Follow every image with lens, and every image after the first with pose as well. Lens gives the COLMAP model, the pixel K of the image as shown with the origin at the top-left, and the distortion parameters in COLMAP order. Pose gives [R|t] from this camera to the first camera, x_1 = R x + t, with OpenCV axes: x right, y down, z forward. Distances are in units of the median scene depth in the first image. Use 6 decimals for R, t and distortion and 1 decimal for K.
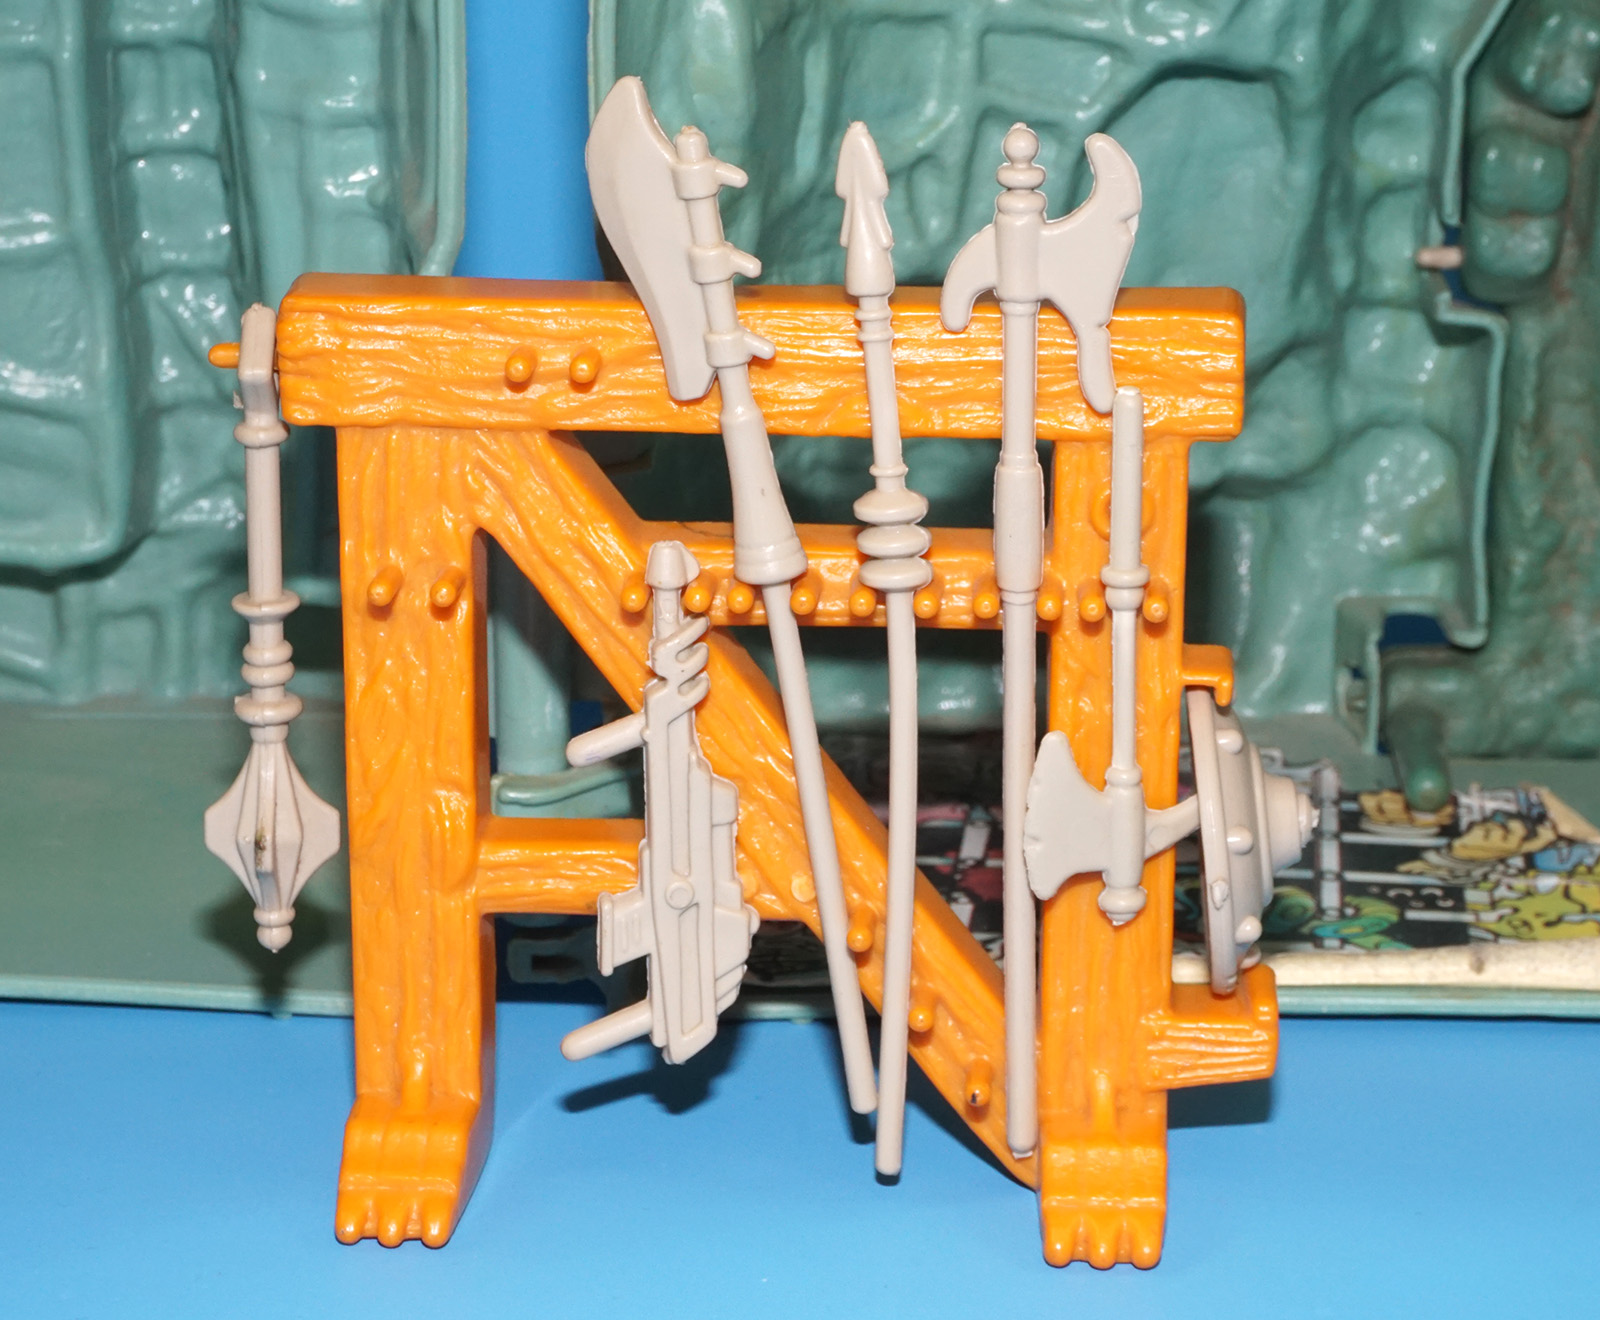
lens RADIAL K [[4235.6, 0, 803.1], [0, 4235.6, 657.9], [0, 0, 1]] dist [0.059717, 0.000000]
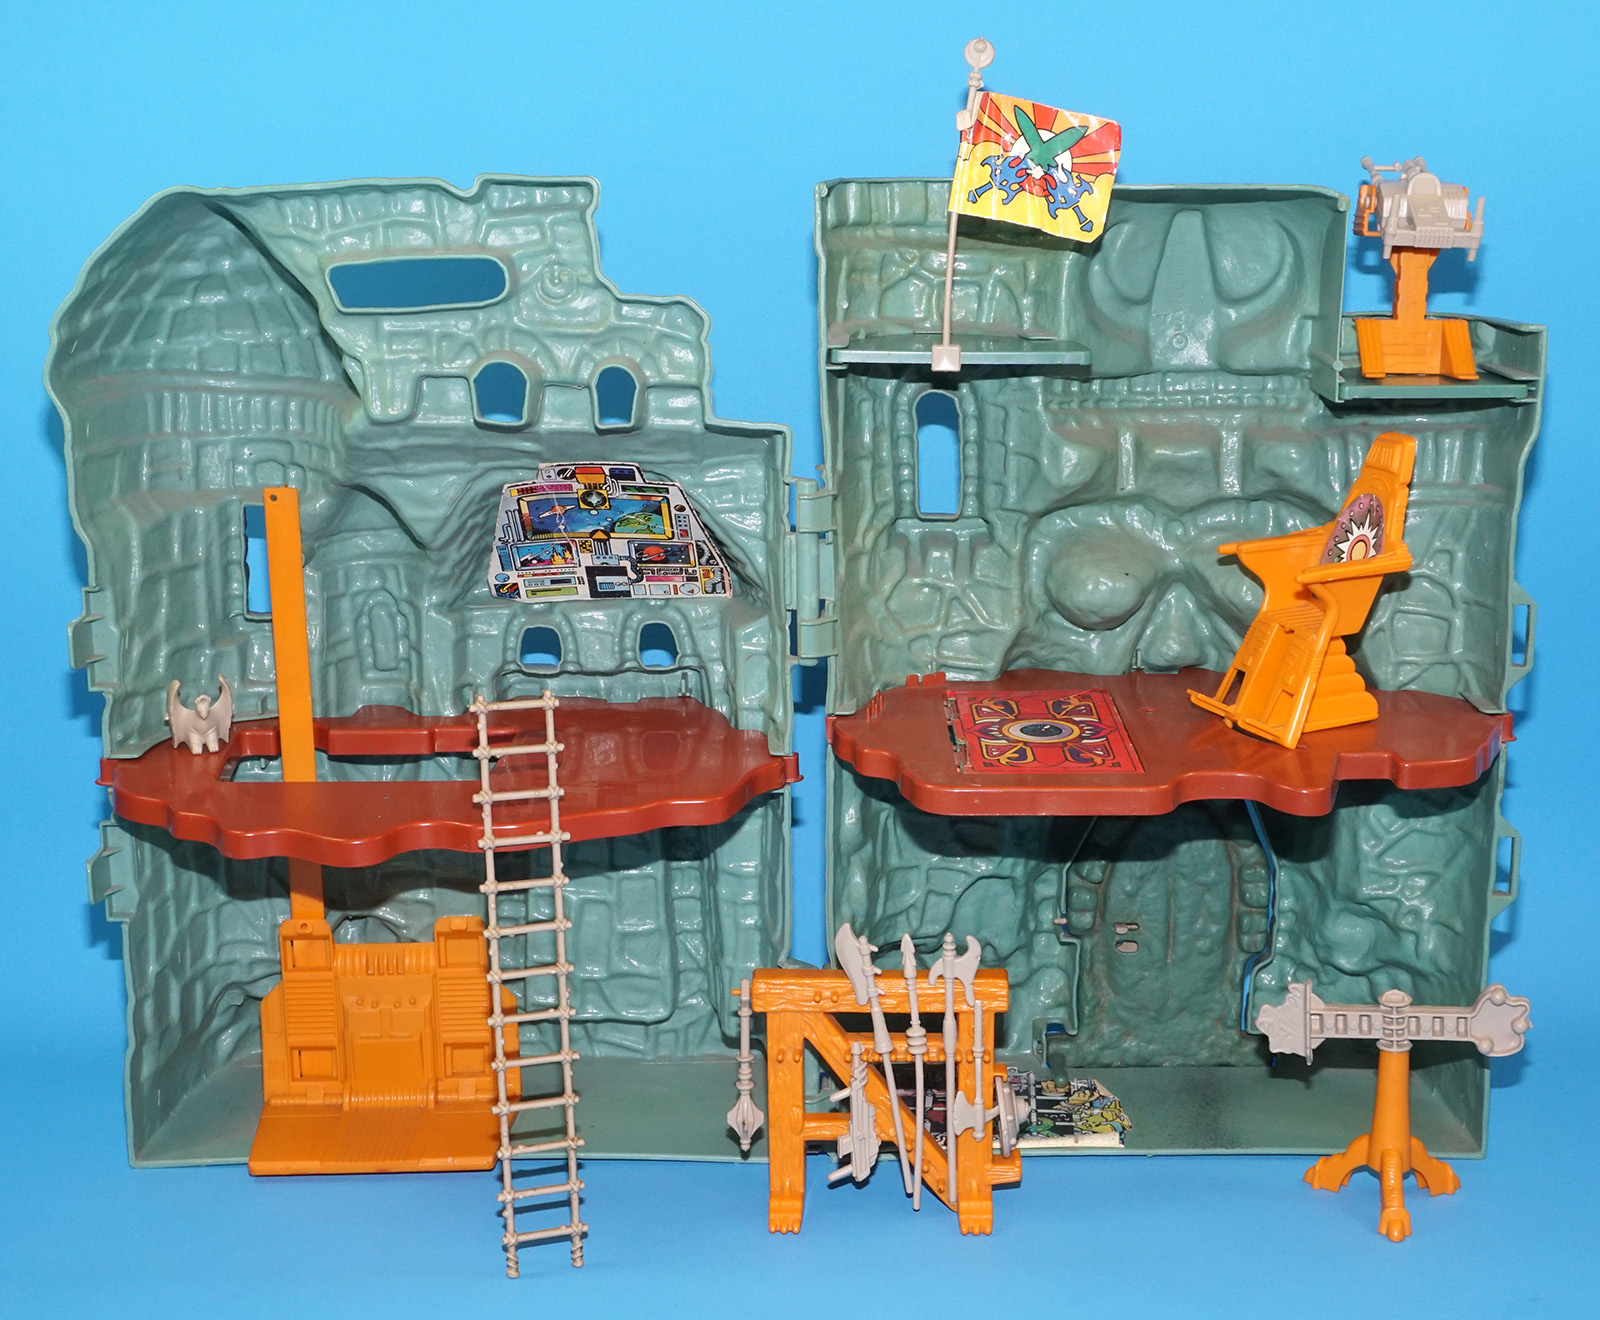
lens RADIAL K [[2250.1, 0, 813.9], [0, 2250.1, 658.4], [0, 0, 1]] dist [-0.000846, 0.000000]
pose [[0.999277, -0.015937, 0.034527, -0.129293], [0.018564, 0.996847, -0.077150, -0.206791], [-0.033188, 0.077736, 0.996421, -0.980800]]
